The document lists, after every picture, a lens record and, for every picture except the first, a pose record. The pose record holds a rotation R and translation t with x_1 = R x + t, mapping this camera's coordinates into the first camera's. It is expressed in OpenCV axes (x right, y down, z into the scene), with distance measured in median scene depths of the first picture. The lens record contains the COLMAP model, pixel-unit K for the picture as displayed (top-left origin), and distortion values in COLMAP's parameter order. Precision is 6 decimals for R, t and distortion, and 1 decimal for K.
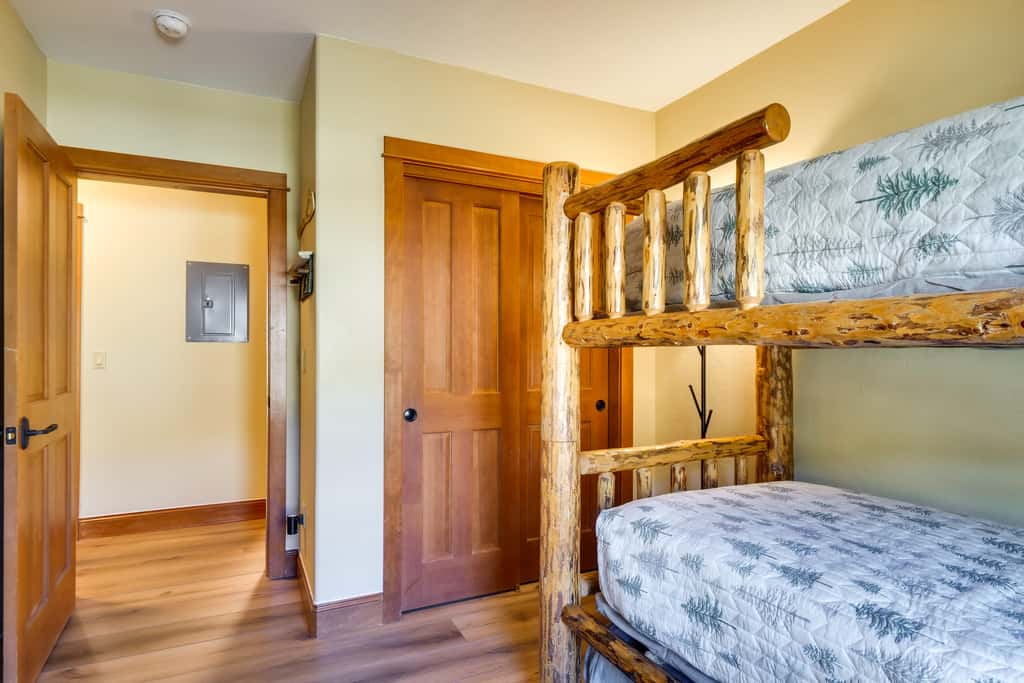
lens RADIAL K [[546.0, 0, 513.5], [0, 546.0, 347.7], [0, 0, 1]] dist [0.004367, 0.000670]
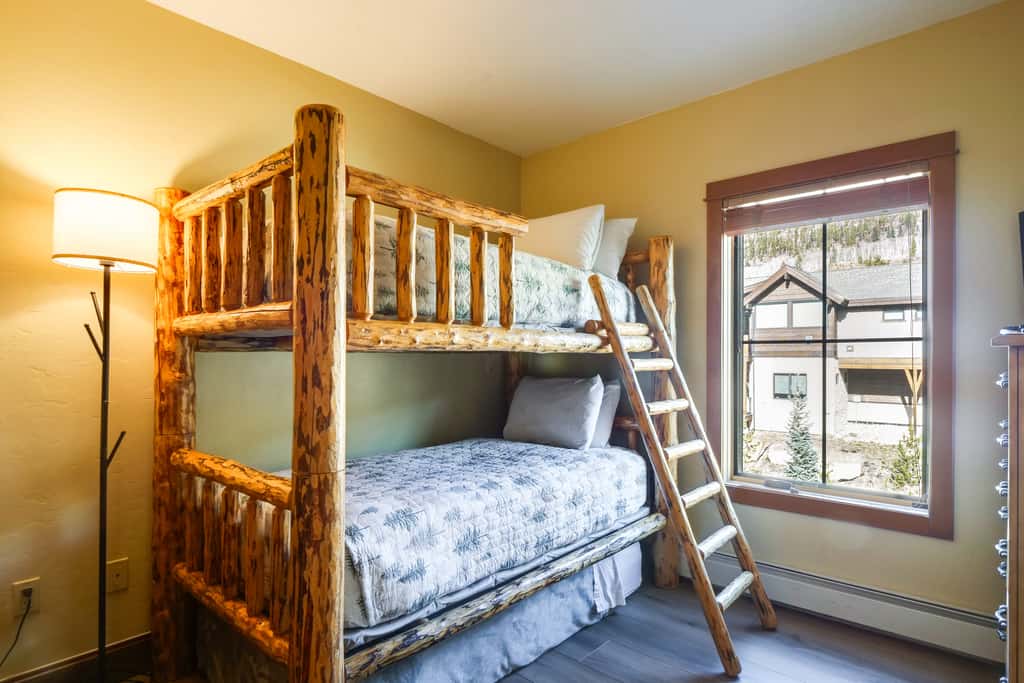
lens RADIAL K [[546.0, 0, 513.5], [0, 546.0, 347.7], [0, 0, 1]] dist [0.004367, 0.000670]
pose [[-0.354515, 0.007747, 0.935018, -0.881541], [-0.004135, 0.999943, -0.009853, 0.001058], [-0.935041, -0.007359, -0.354463, 1.222876]]
